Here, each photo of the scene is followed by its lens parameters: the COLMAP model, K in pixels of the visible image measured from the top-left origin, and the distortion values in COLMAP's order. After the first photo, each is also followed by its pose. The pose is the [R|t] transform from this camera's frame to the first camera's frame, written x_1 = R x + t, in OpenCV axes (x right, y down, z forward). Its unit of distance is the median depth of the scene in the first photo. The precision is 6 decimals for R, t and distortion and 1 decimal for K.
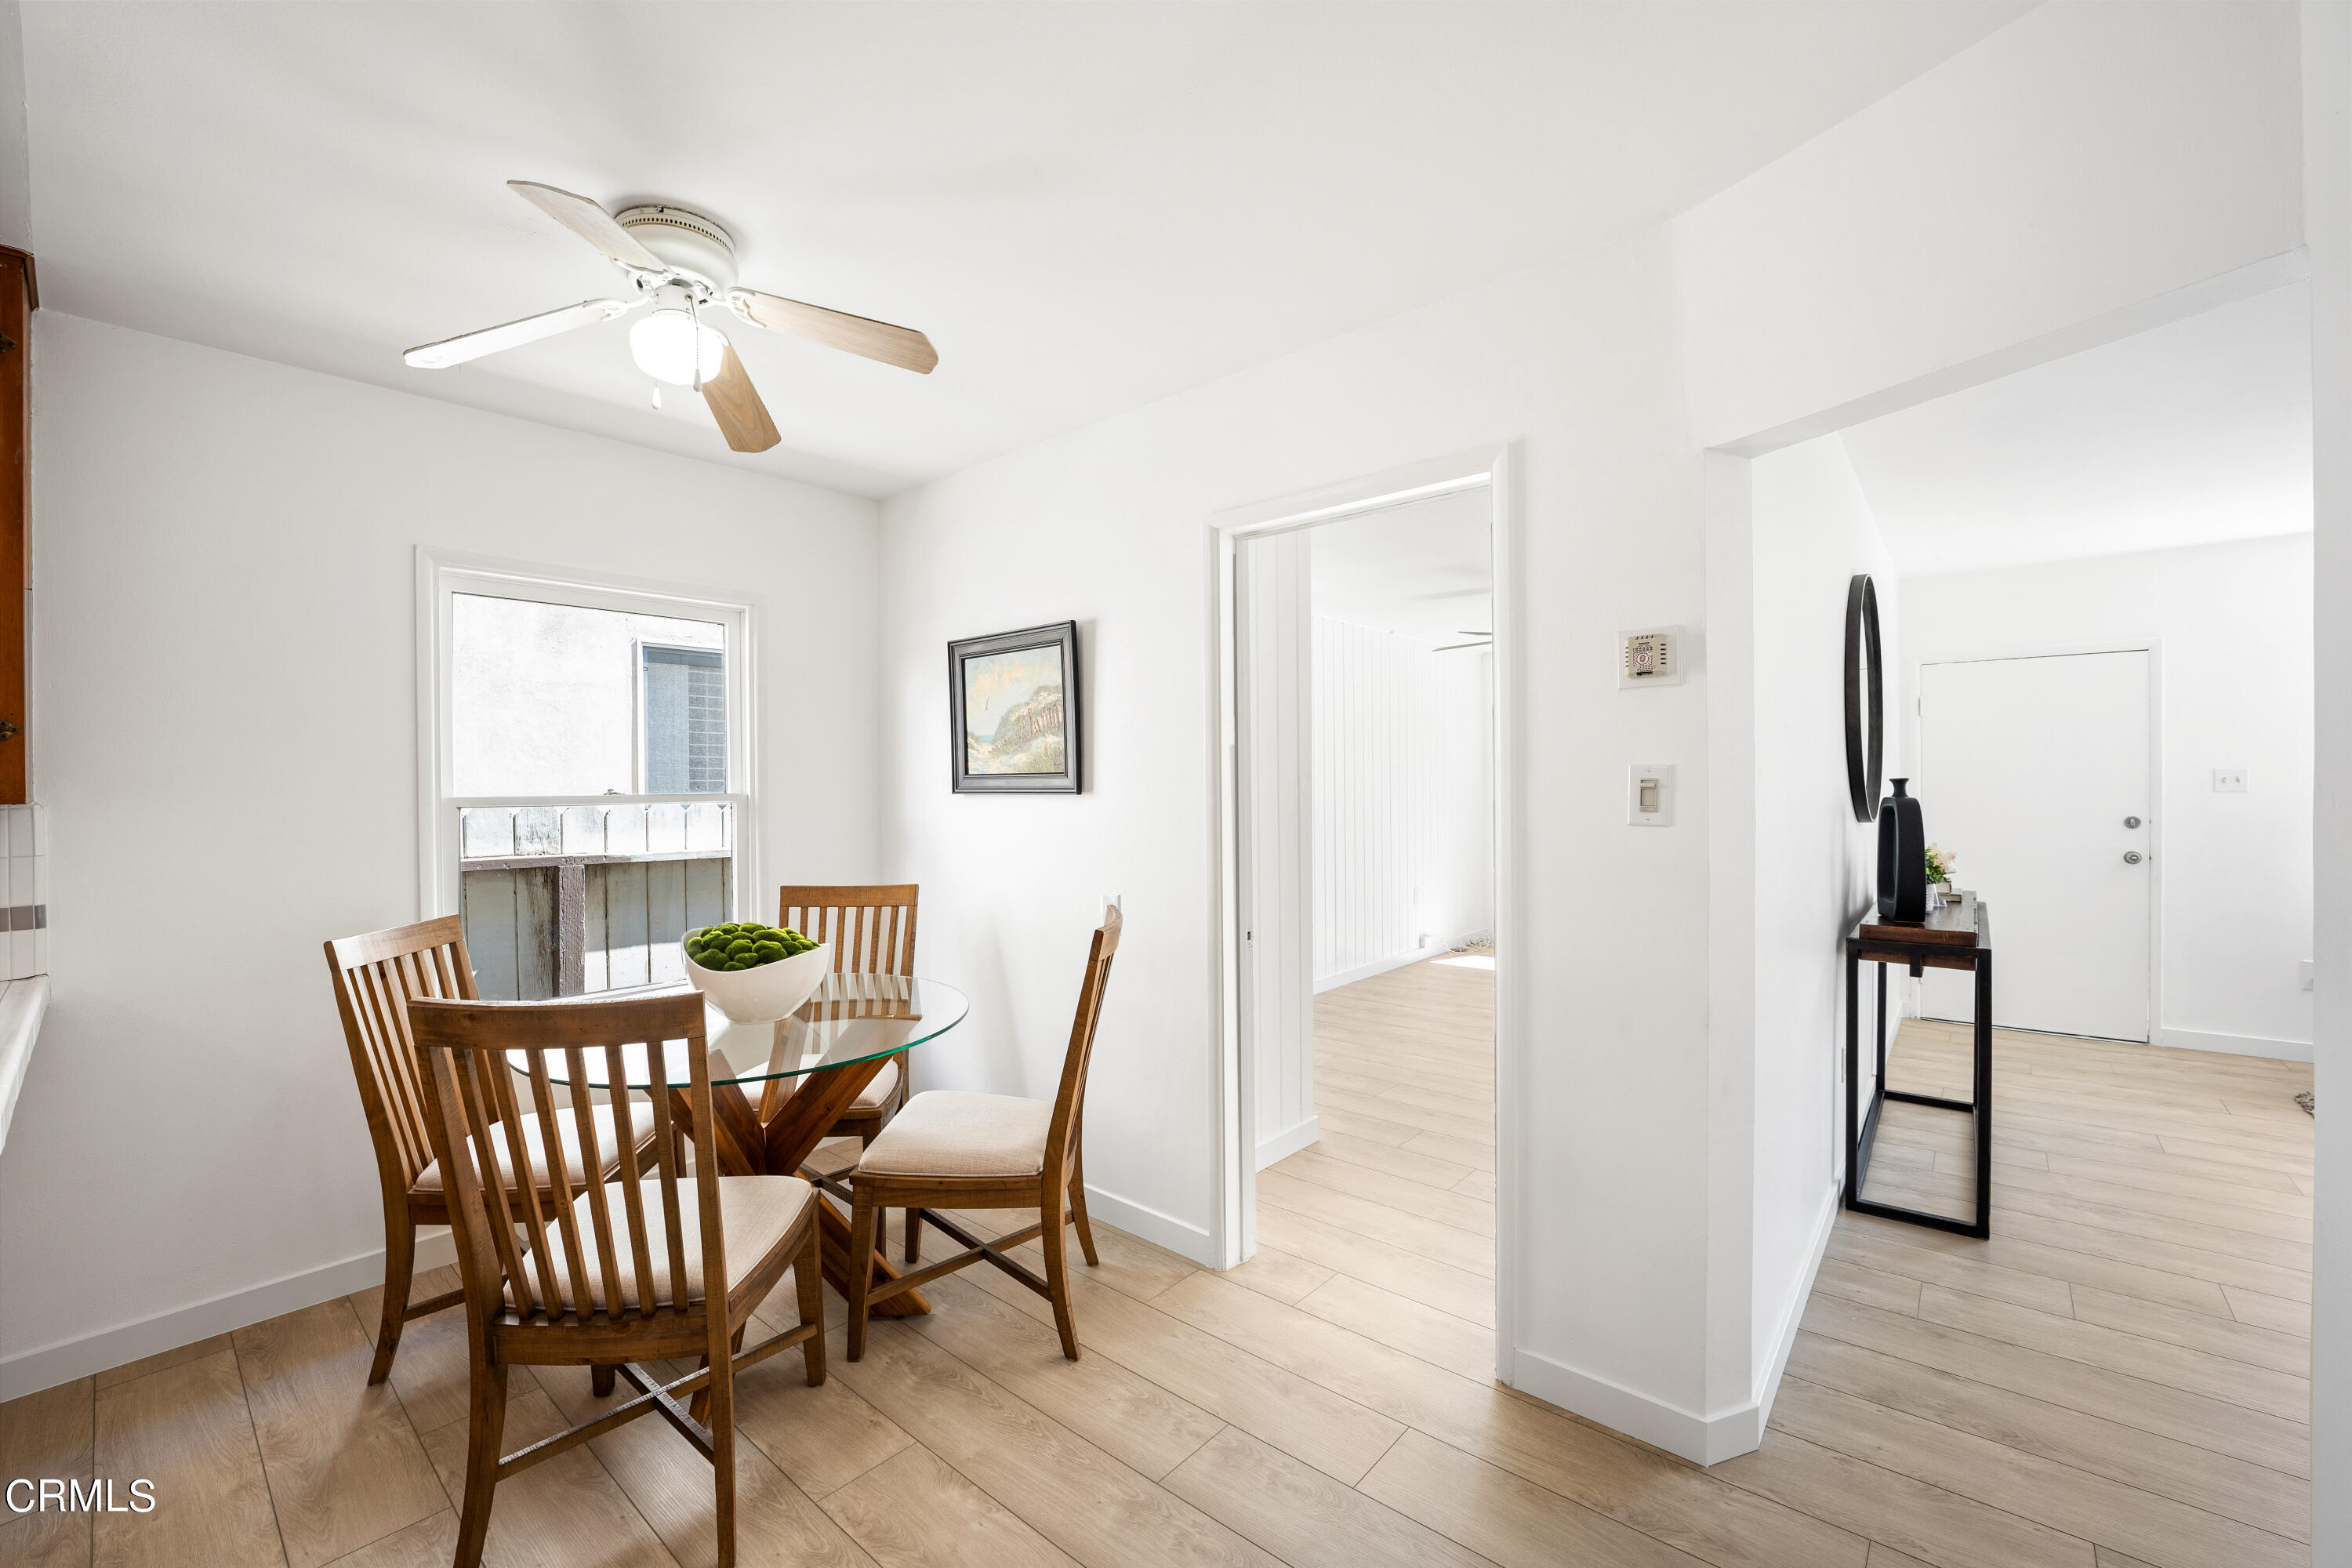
lens RADIAL K [[974.3, 0, 1140.2], [0, 974.3, 782.3], [0, 0, 1]] dist [-0.026996, 0.003054]
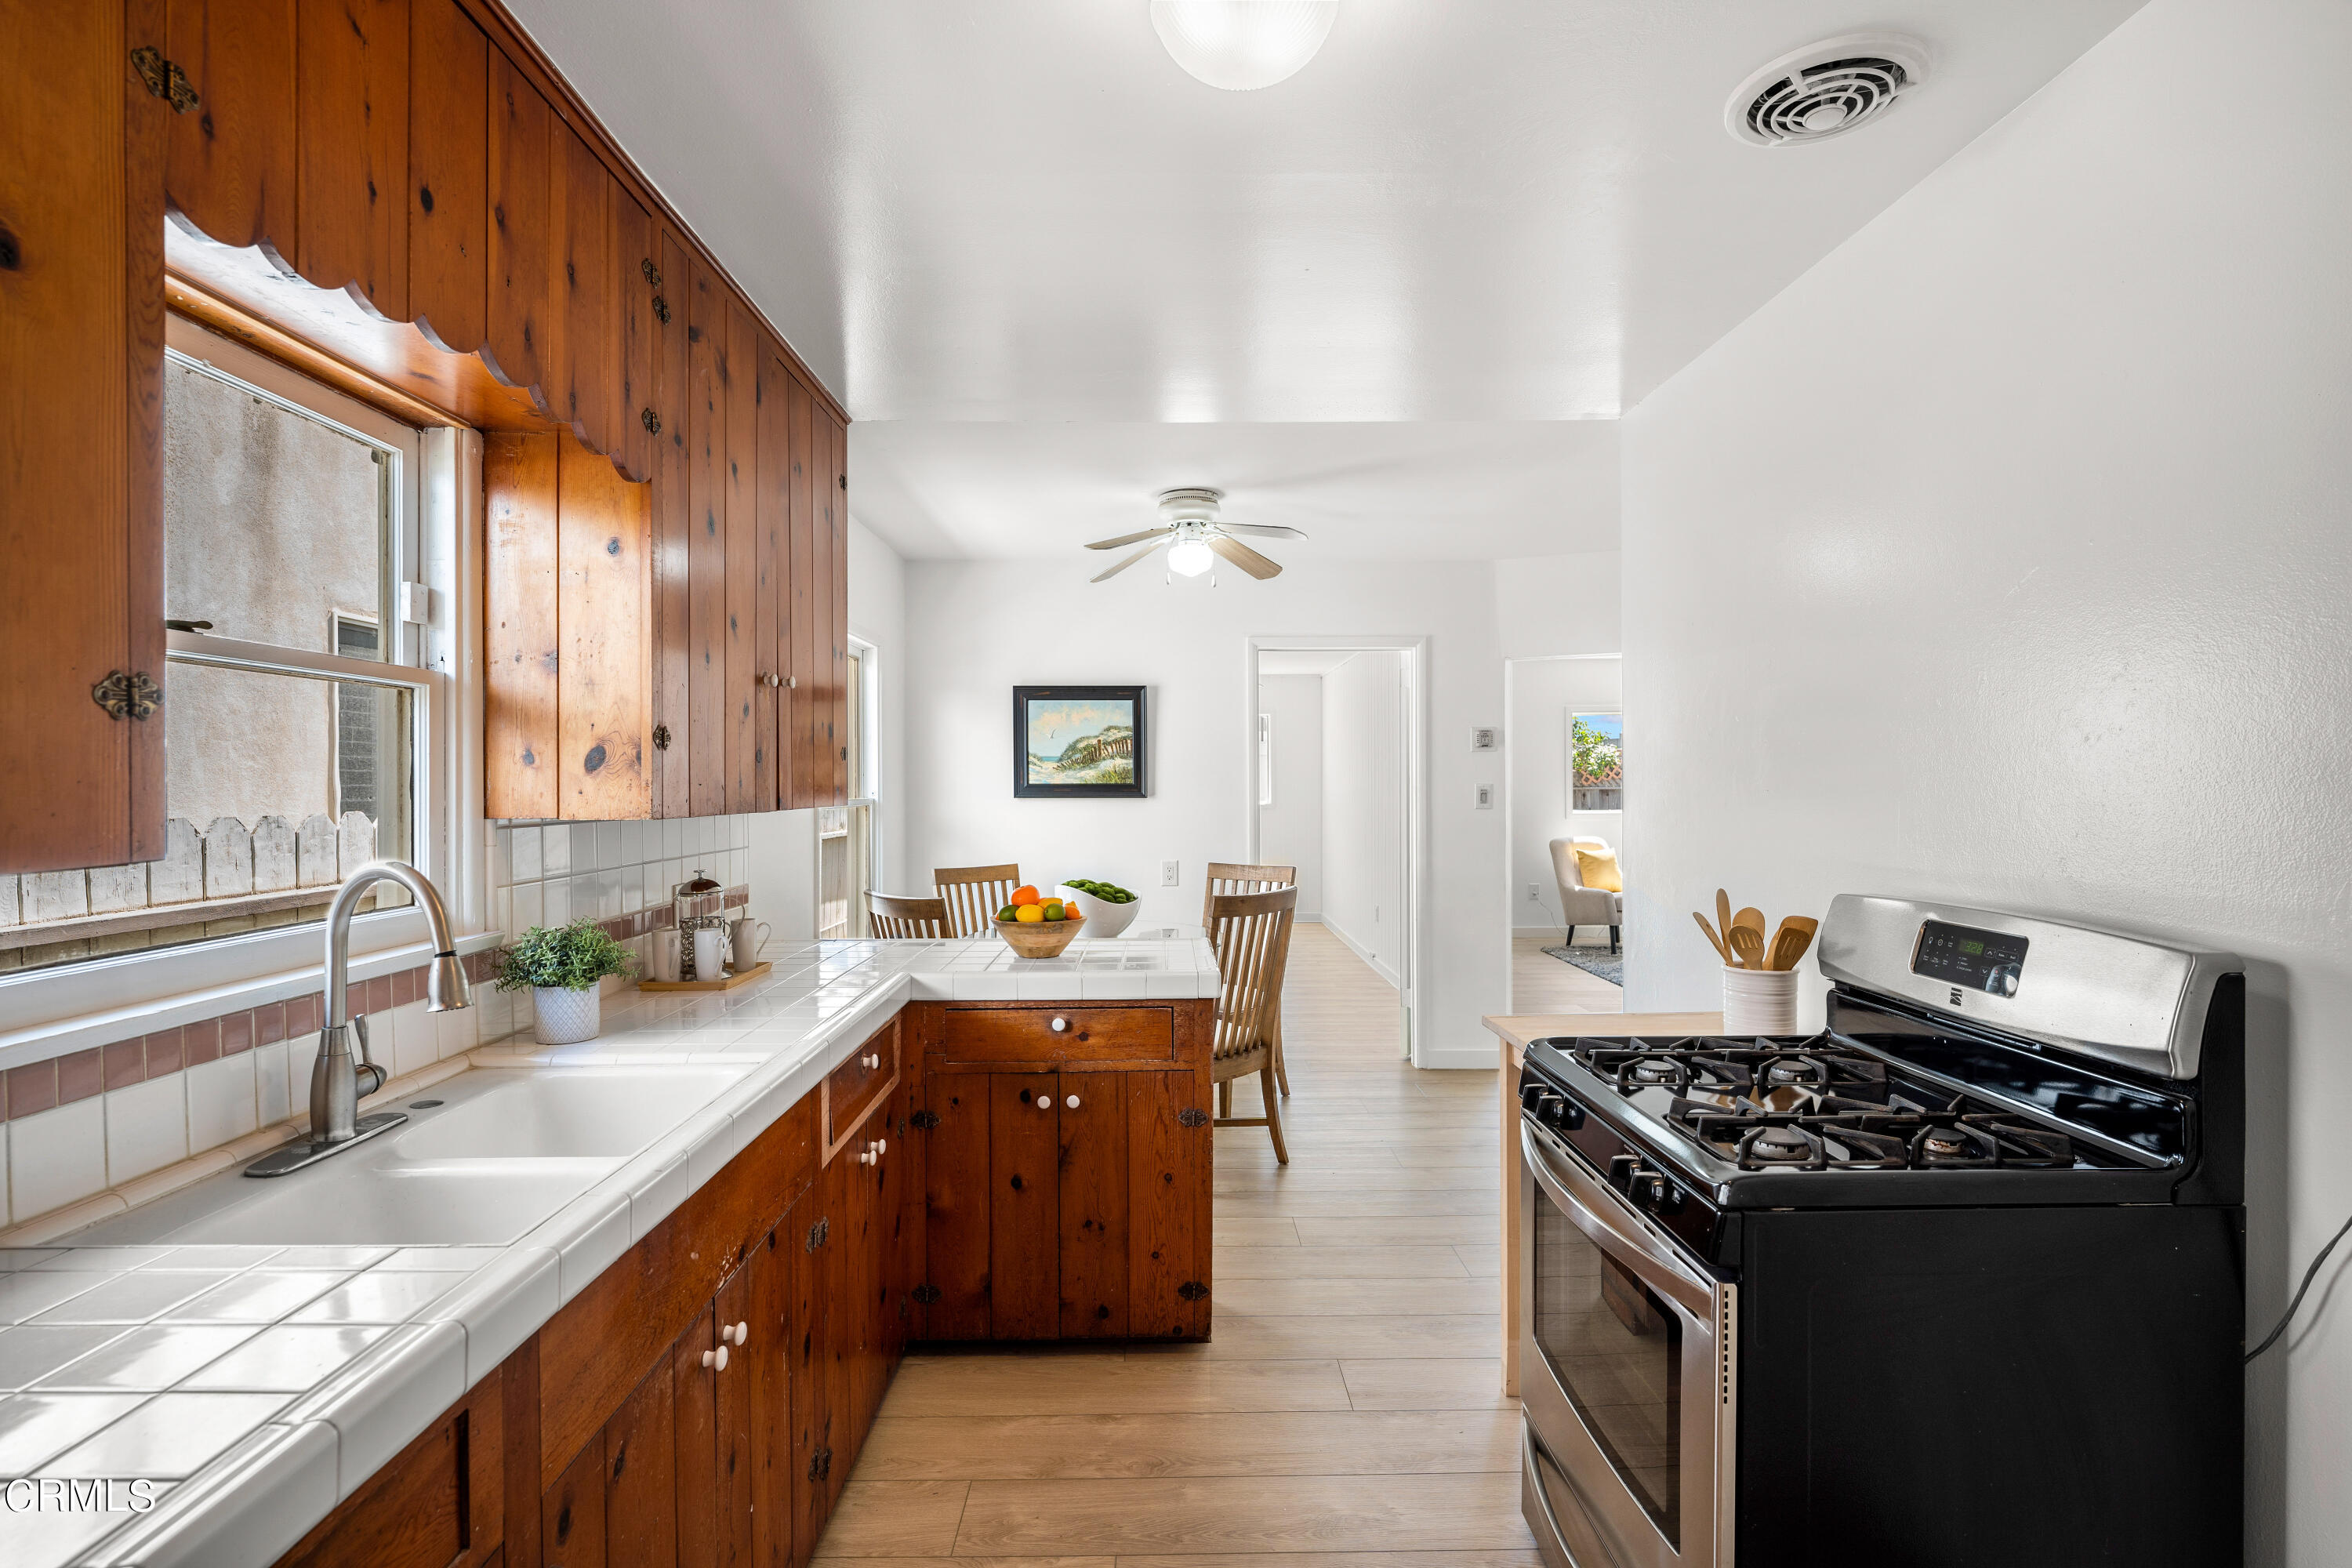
lens RADIAL K [[1145.6, 0, 1160.8], [0, 1145.6, 781.2], [0, 0, 1]] dist [-0.010010, -0.000187]
pose [[0.747601, 0.006099, 0.664120, -1.159482], [-0.003101, 0.999979, -0.005692, -0.003171], [-0.664141, 0.002196, 0.747604, -0.351435]]
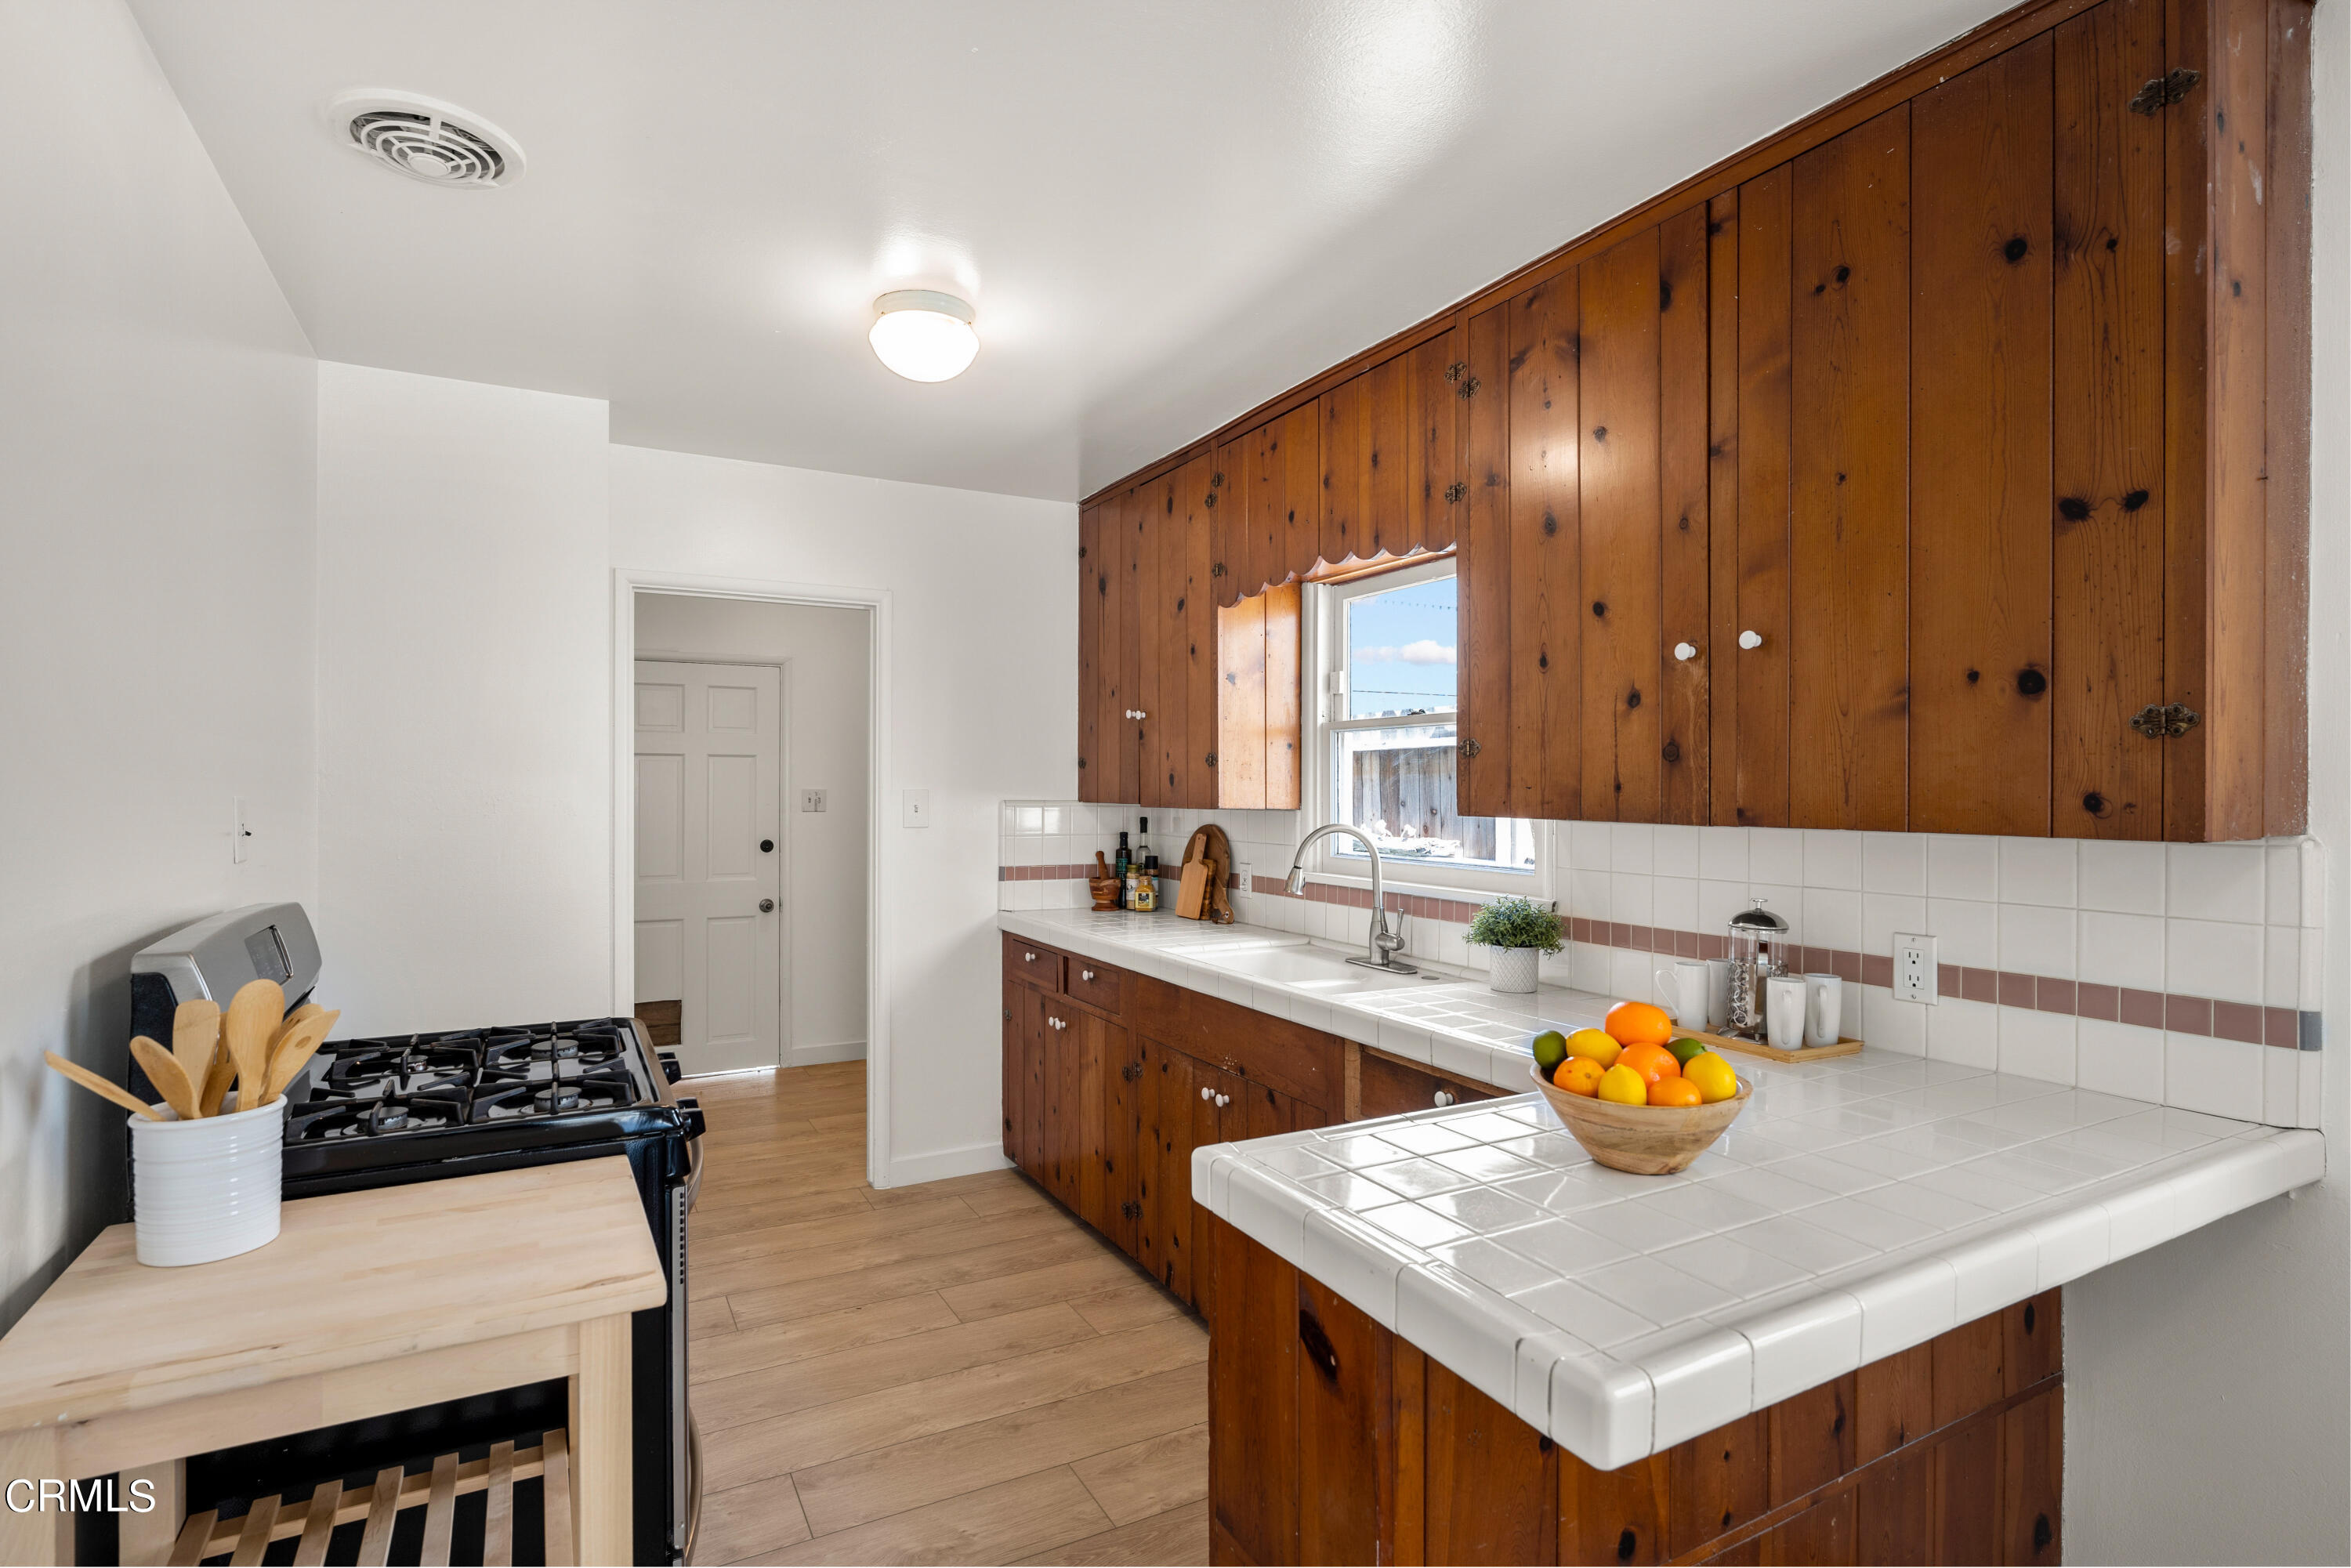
lens RADIAL K [[1145.1, 0, 1170.4], [0, 1145.1, 787.0], [0, 0, 1]] dist [-0.010010, -0.000187]
pose [[-0.333992, 0.011536, -0.942505, -0.170636], [0.003998, 0.999933, 0.010822, -0.013613], [0.942567, -0.000154, -0.334016, 0.371305]]
